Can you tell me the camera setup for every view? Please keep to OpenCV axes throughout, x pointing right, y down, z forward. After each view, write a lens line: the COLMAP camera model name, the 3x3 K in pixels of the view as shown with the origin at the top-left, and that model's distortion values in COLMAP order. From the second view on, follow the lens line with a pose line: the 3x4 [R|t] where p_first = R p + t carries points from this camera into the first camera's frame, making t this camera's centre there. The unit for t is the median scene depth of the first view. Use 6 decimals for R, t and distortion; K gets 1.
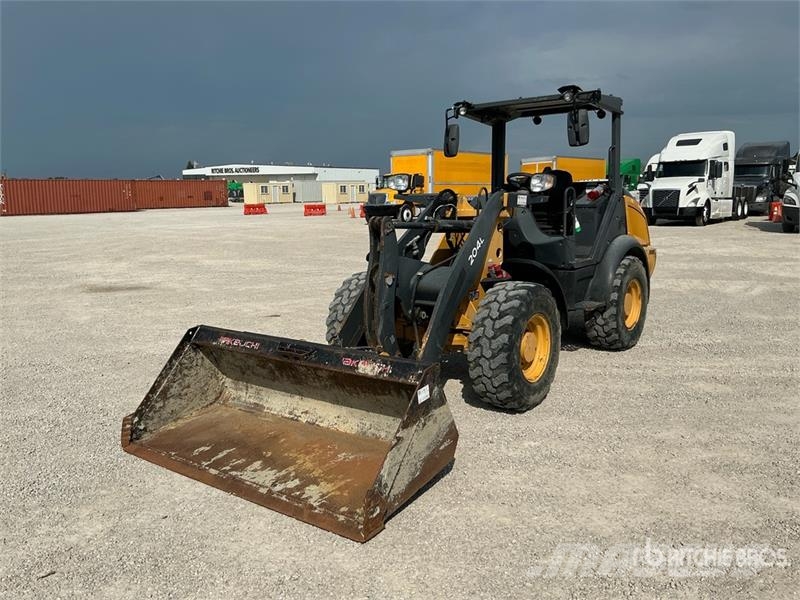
lens RADIAL K [[678.8, 0, 396.3], [0, 678.8, 299.6], [0, 0, 1]] dist [0.135083, -0.351335]
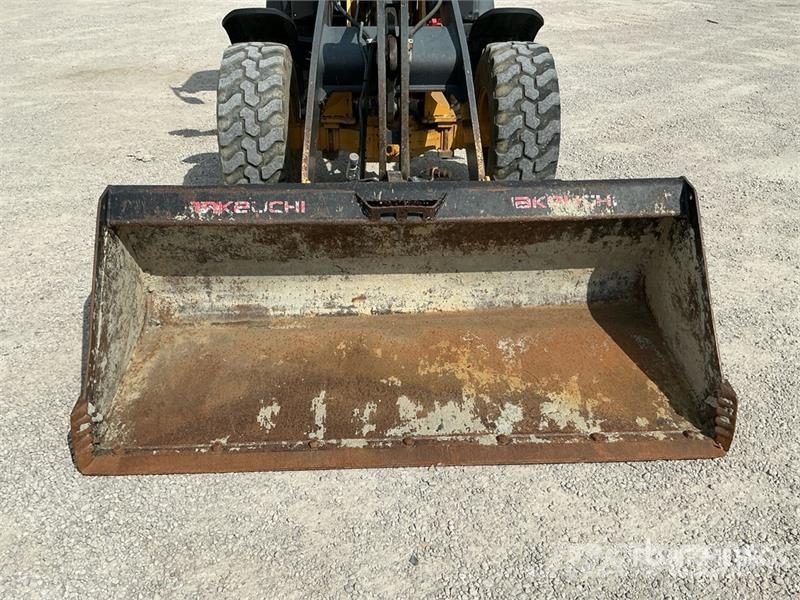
lens RADIAL K [[723.1, 0, 402.7], [0, 723.1, 318.2], [0, 0, 1]] dist [0.159107, -0.441090]
pose [[0.763937, -0.293083, 0.574894, -0.505970], [0.086663, 0.929433, 0.358668, -0.049805], [-0.639445, -0.224178, 0.735428, 0.518845]]
